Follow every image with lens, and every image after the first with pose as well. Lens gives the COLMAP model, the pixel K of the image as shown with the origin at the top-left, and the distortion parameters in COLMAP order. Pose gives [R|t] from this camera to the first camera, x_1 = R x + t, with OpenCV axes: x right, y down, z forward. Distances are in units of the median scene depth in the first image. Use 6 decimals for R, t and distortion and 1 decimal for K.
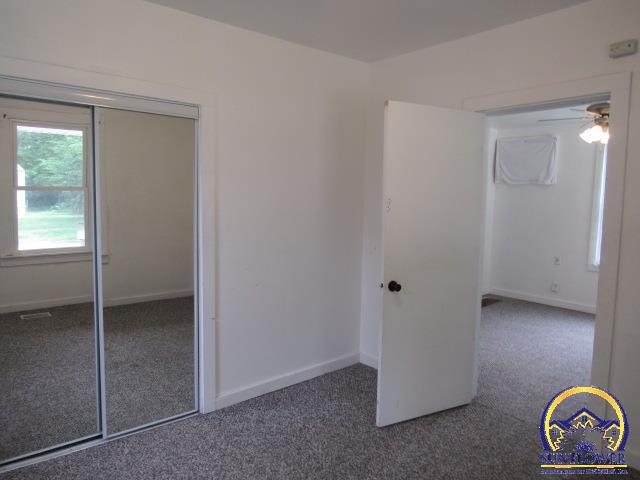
lens RADIAL K [[453.6, 0, 320.0], [0, 453.6, 240.0], [0, 0, 1]] dist [-0.000854, -0.000758]
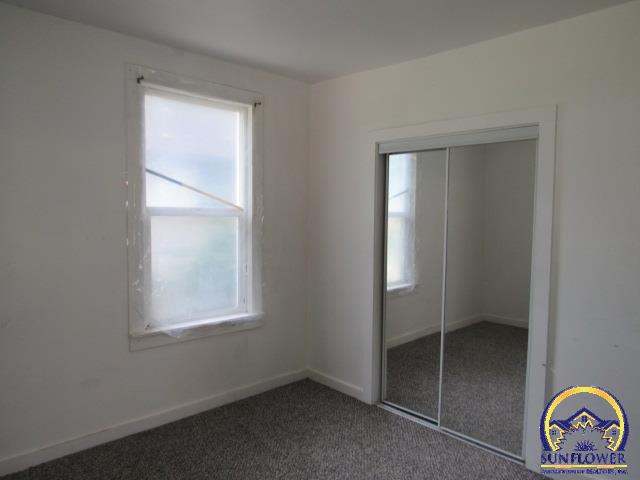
lens RADIAL K [[453.6, 0, 320.0], [0, 453.6, 240.0], [0, 0, 1]] dist [-0.000854, -0.000758]
pose [[0.075171, 0.035235, -0.996548, 0.612719], [-0.102072, 0.994398, 0.027460, -0.043811], [0.991933, 0.099655, 0.078346, 0.515500]]
